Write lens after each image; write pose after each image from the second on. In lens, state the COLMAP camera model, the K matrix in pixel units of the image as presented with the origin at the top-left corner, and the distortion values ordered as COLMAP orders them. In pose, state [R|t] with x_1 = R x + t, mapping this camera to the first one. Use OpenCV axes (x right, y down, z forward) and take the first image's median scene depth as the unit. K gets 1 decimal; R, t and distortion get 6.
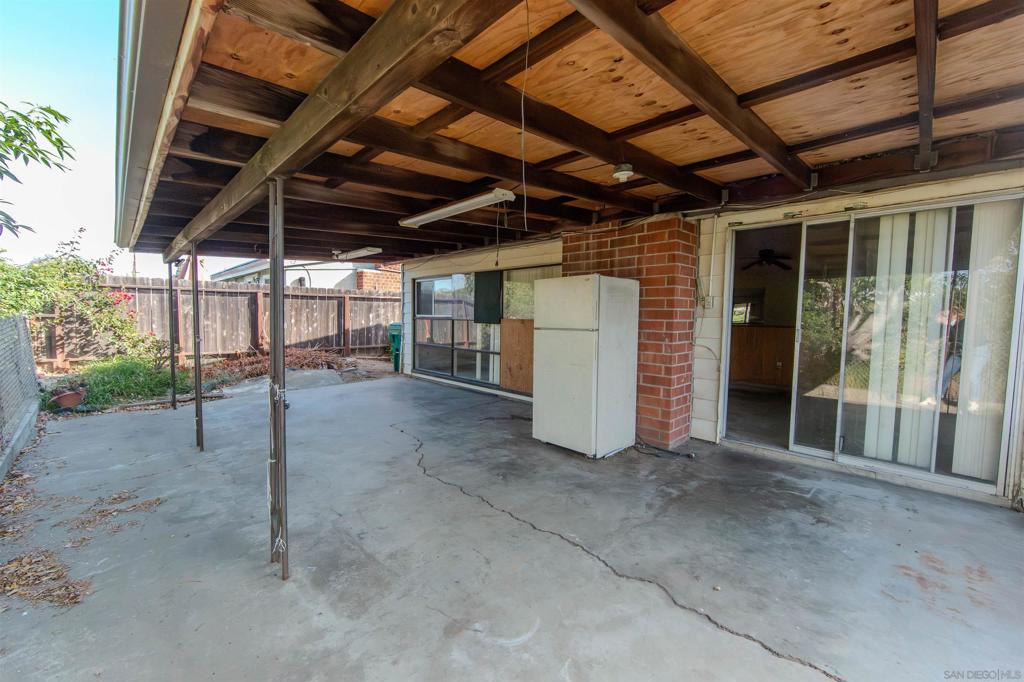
lens RADIAL K [[407.0, 0, 512.0], [0, 407.0, 341.0], [0, 0, 1]] dist [-0.000634, -0.000314]
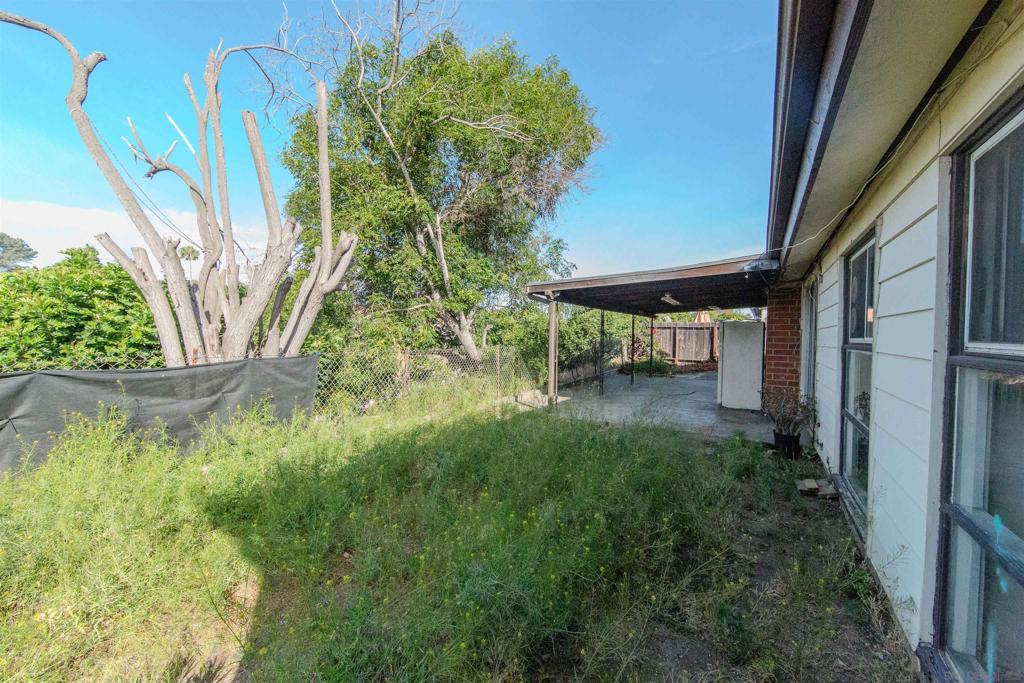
lens RADIAL K [[398.0, 0, 512.0], [0, 398.0, 341.5], [0, 0, 1]] dist [-0.000357, -0.000119]
pose [[0.232730, 0.007788, -0.972510, 0.990059], [-0.066825, 0.997733, -0.008002, 0.019012], [0.970243, 0.066850, 0.232723, -0.298974]]
